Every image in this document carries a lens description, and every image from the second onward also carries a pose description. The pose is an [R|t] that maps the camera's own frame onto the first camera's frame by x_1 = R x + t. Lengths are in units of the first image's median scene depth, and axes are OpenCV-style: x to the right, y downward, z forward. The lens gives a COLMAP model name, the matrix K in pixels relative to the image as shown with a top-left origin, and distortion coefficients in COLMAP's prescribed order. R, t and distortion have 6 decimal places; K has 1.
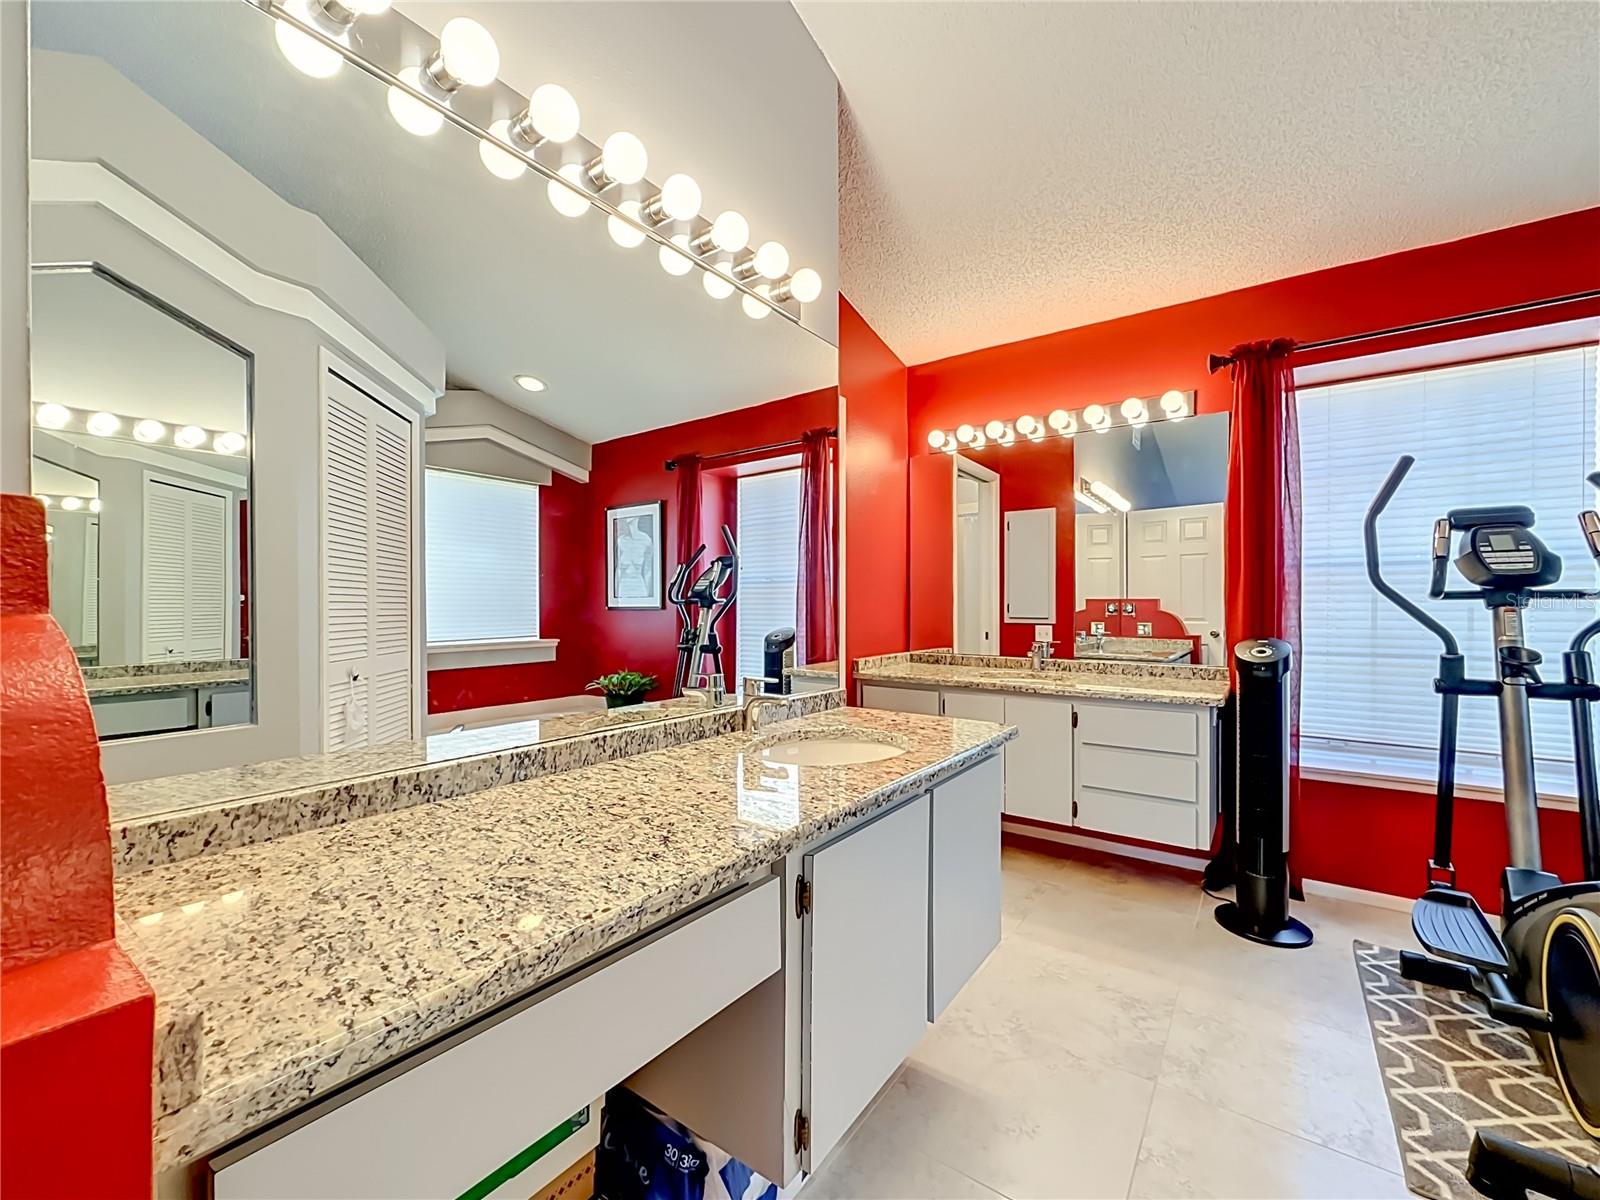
lens RADIAL K [[657.1, 0, 803.9], [0, 657.1, 598.0], [0, 0, 1]] dist [0.001530, 0.000073]
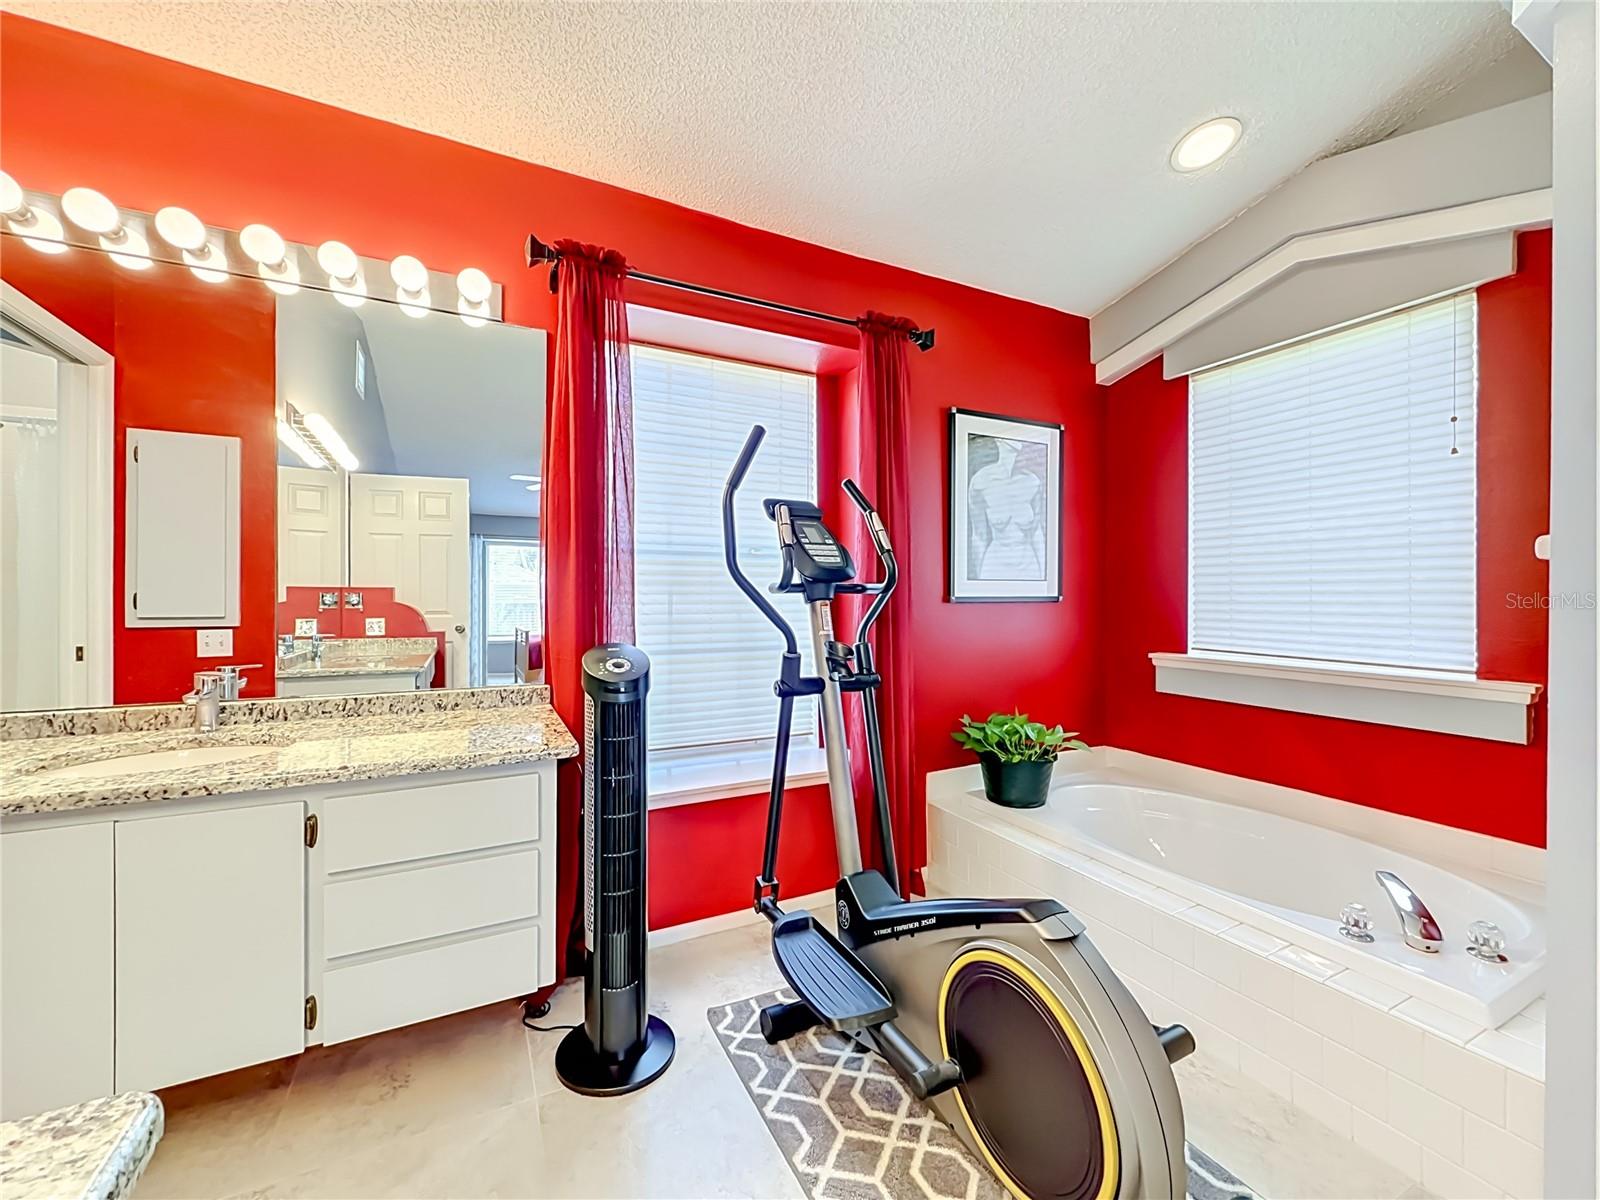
lens RADIAL K [[657.1, 0, 803.9], [0, 657.1, 598.0], [0, 0, 1]] dist [0.001530, 0.000073]
pose [[0.461631, -0.002516, 0.887068, 0.141749], [-0.012552, 0.999877, 0.009368, 0.000542], [-0.886983, -0.015460, 0.461543, 0.435649]]
